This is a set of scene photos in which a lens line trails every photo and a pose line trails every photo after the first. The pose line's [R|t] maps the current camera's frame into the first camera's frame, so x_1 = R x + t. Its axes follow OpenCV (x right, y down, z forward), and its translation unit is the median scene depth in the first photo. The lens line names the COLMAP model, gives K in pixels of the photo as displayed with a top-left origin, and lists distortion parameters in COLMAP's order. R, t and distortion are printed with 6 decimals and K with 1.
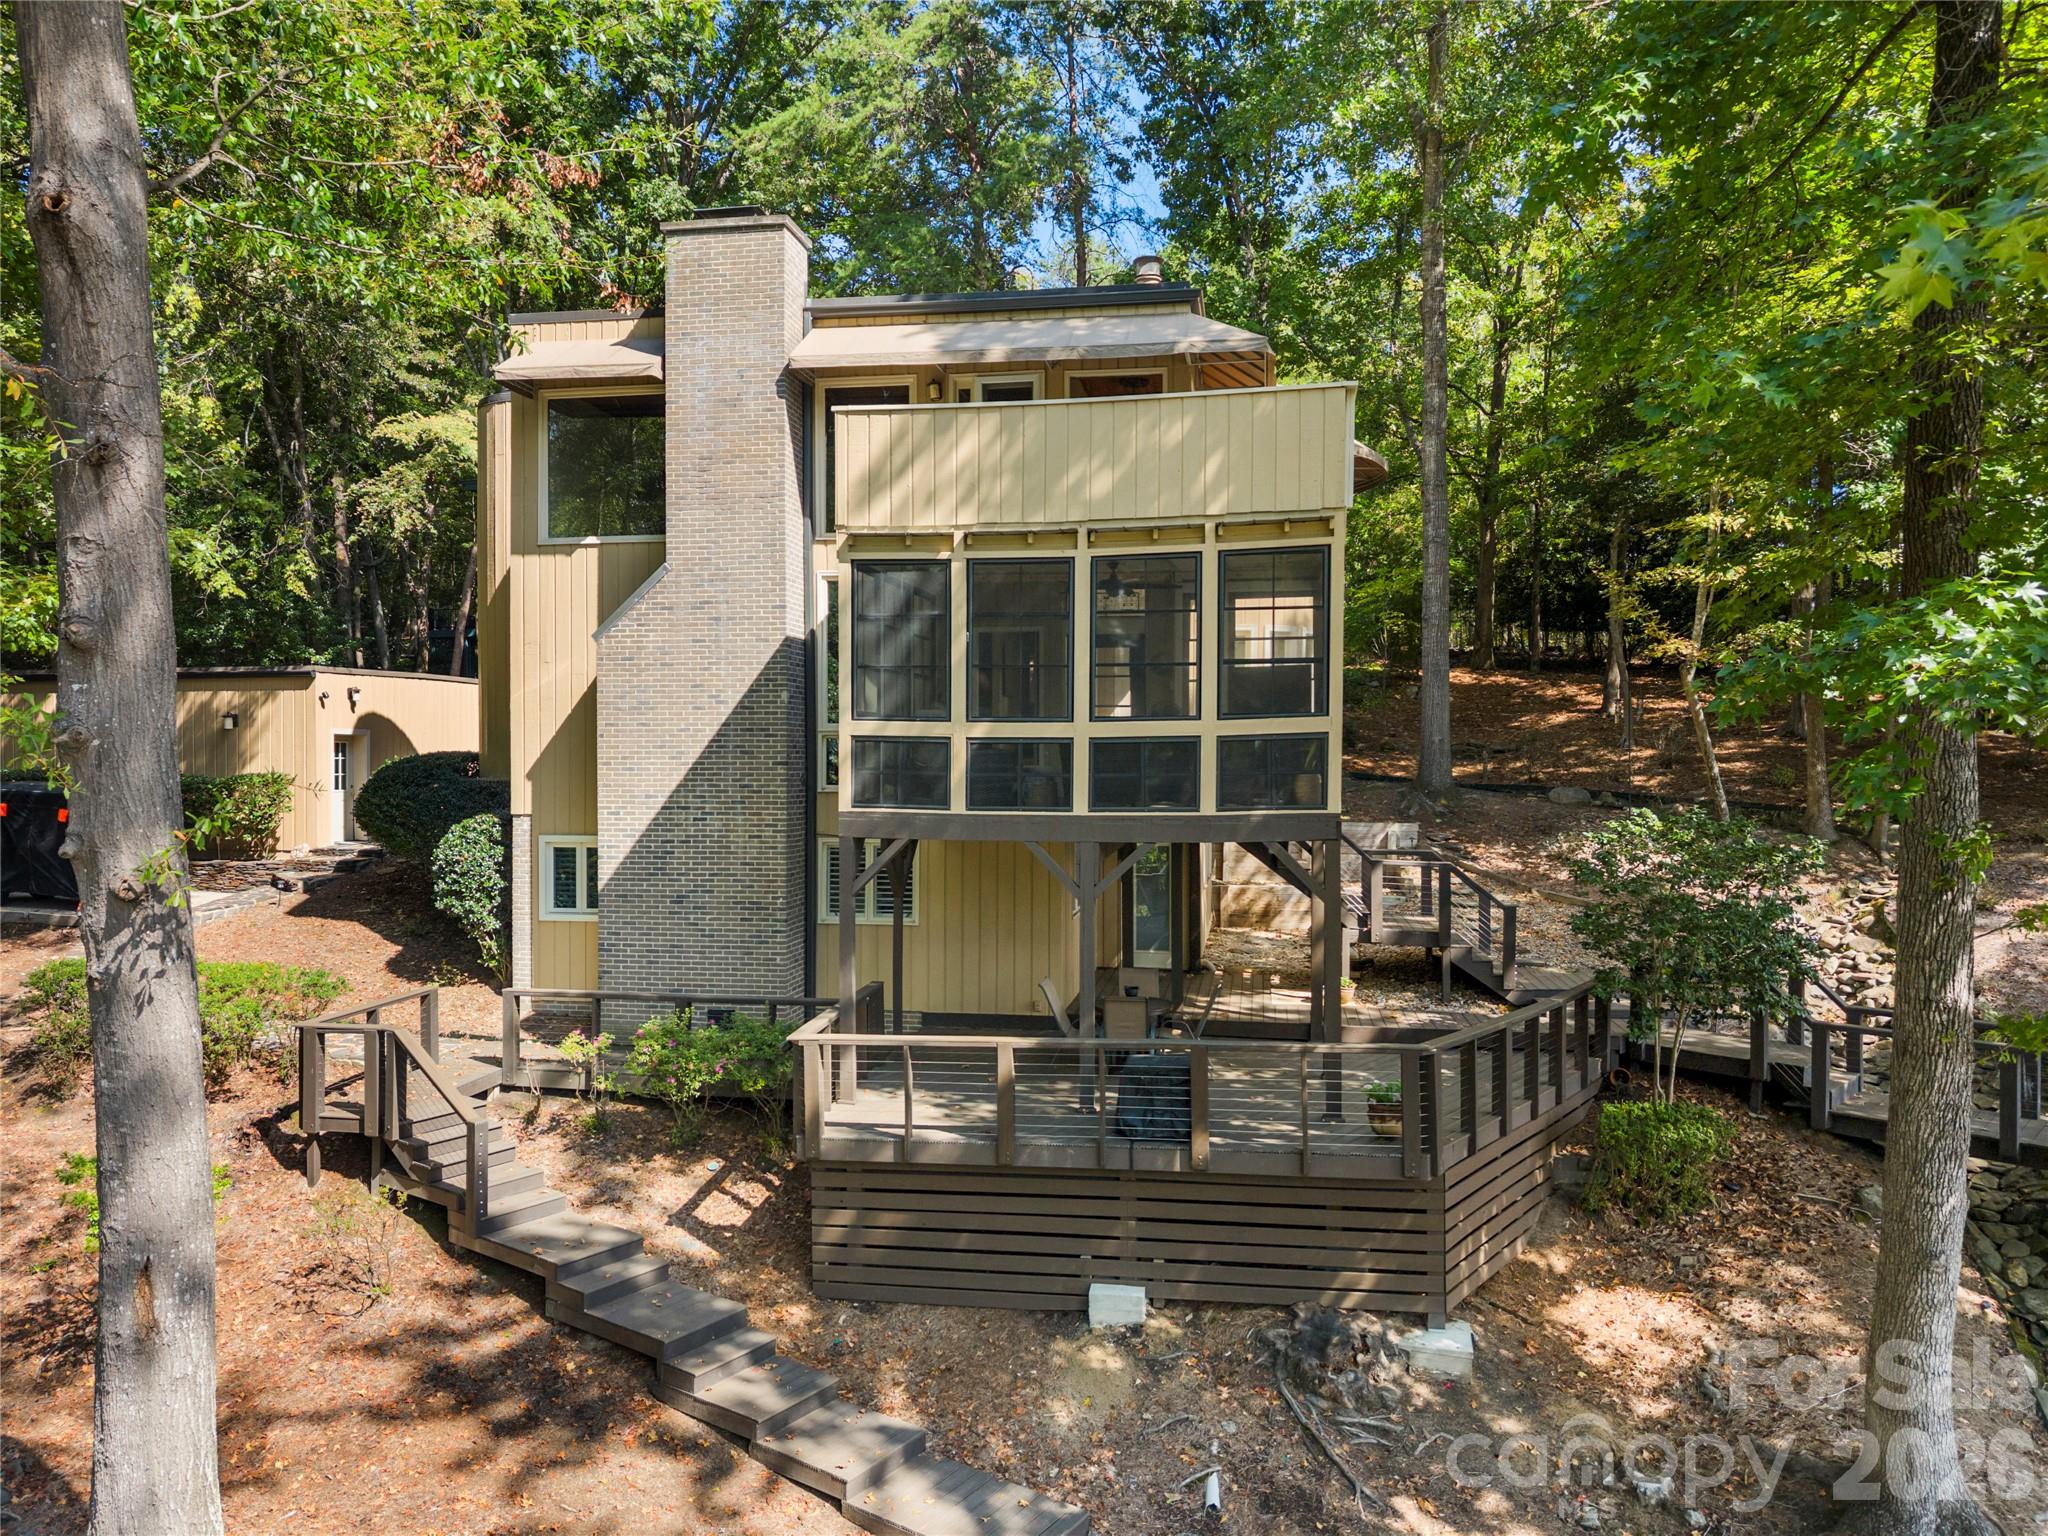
lens RADIAL K [[1375.8, 0, 1024.0], [0, 1375.8, 768.0], [0, 0, 1]] dist [0.020371, -0.000417]
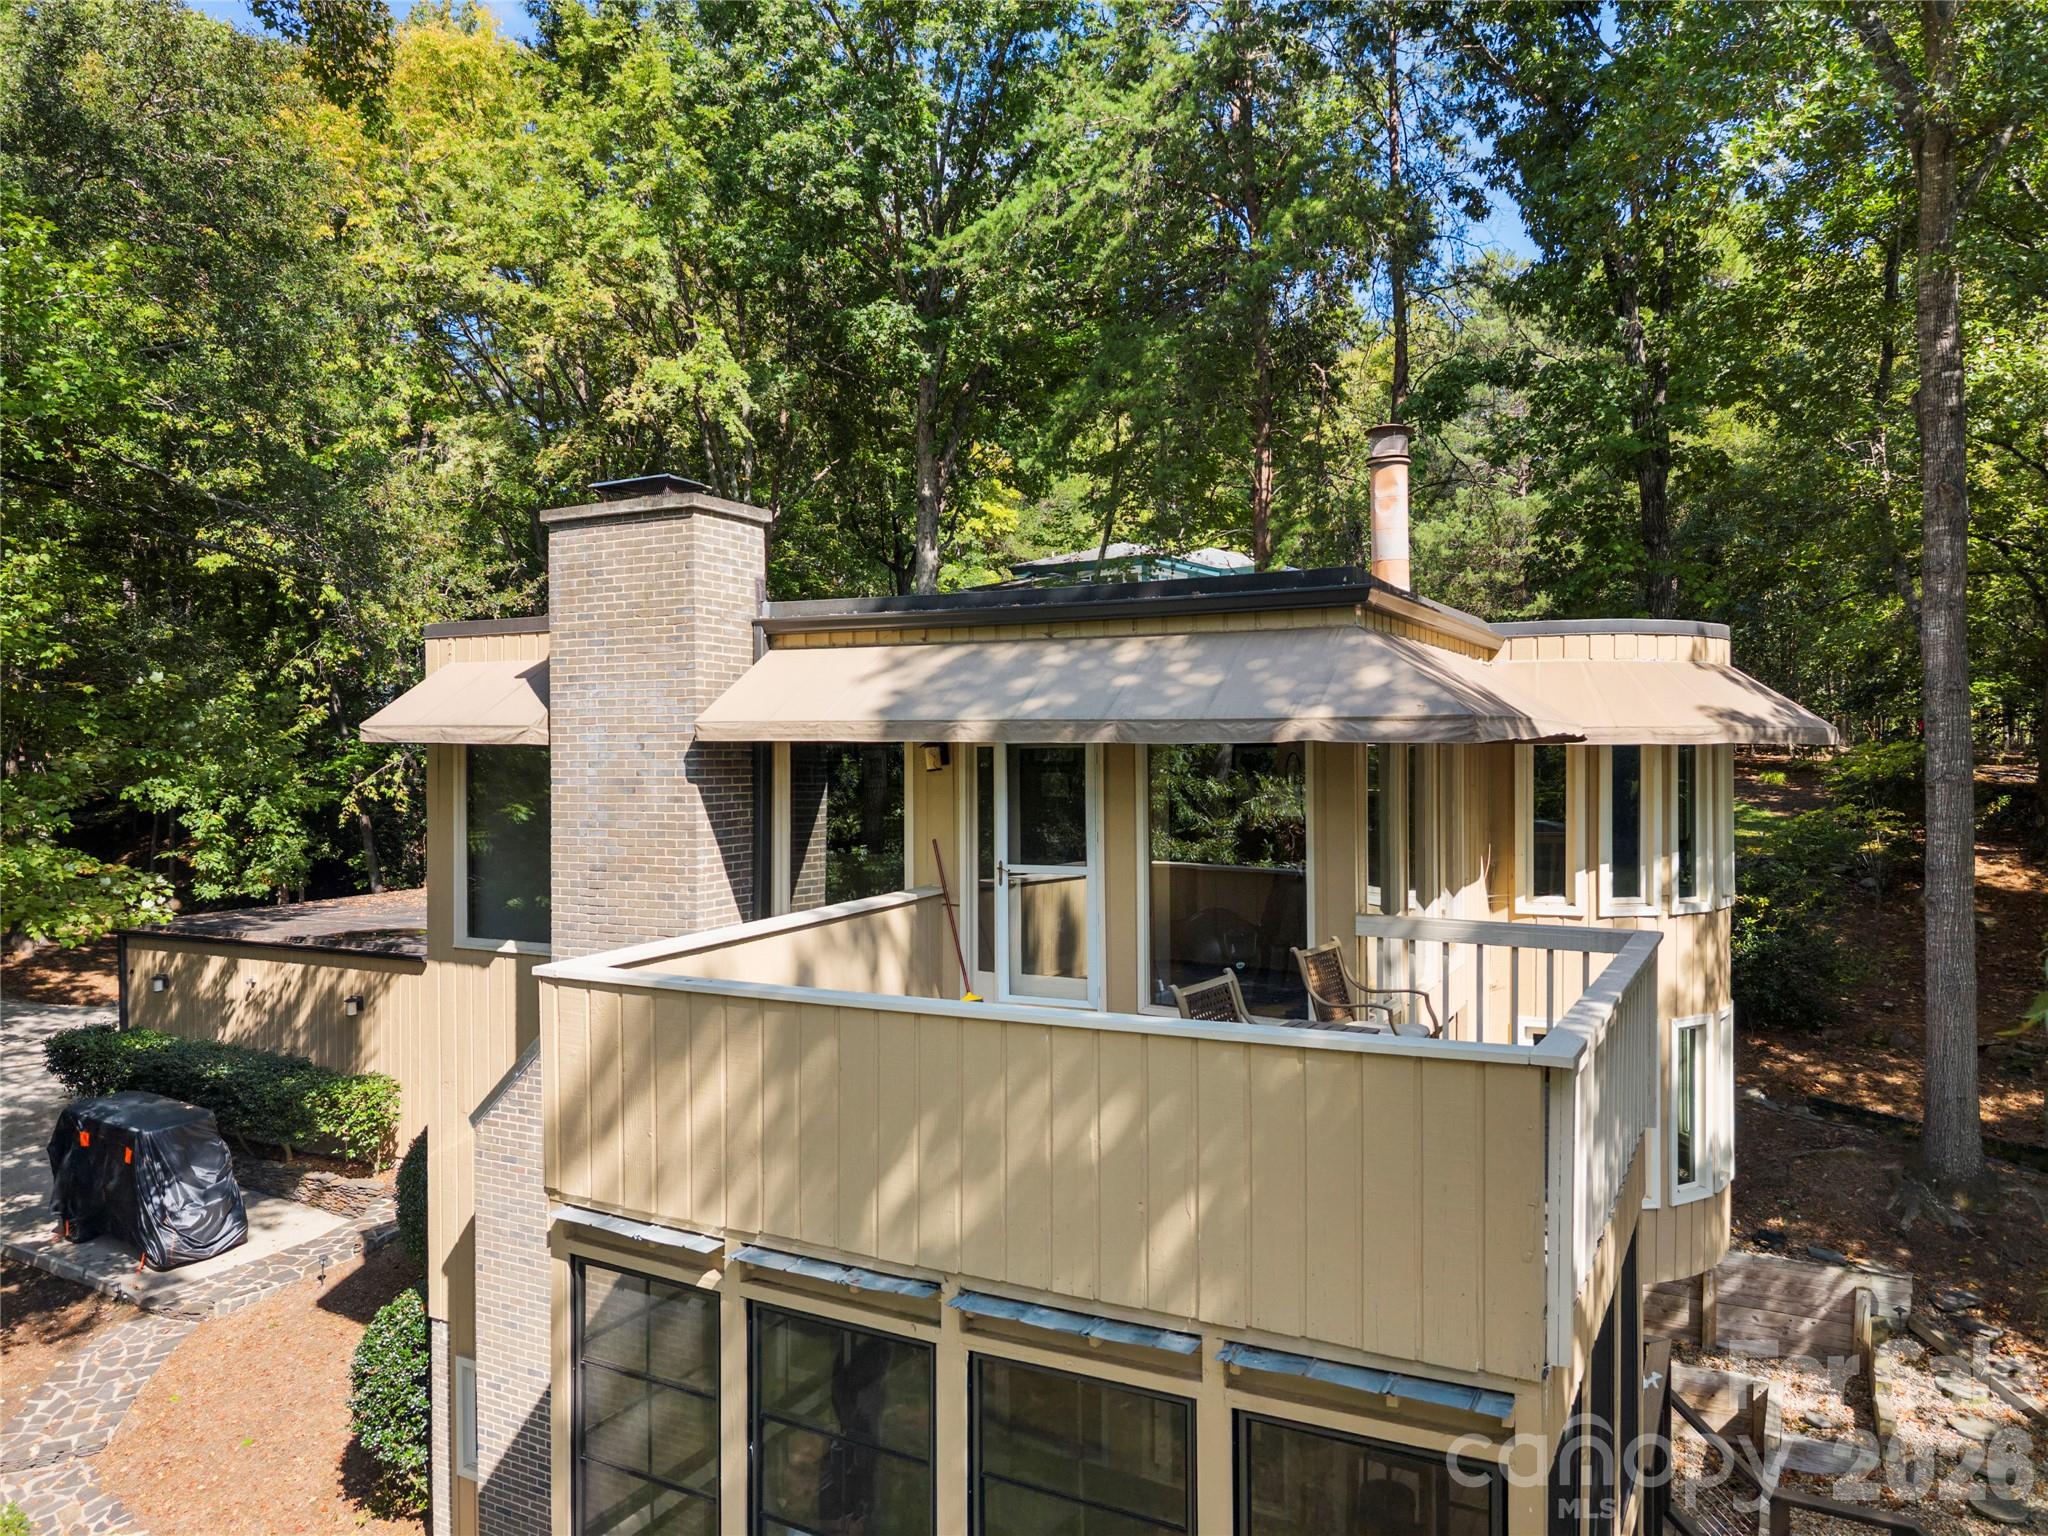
lens RADIAL K [[1346.7, 0, 1024.0], [0, 1346.7, 768.0], [0, 0, 1]] dist [-0.000209, -0.001158]
pose [[0.944427, 0.002042, -0.328715, 0.100138], [0.001777, 0.999934, 0.011317, -0.166289], [0.328716, -0.011272, 0.944361, 0.277206]]
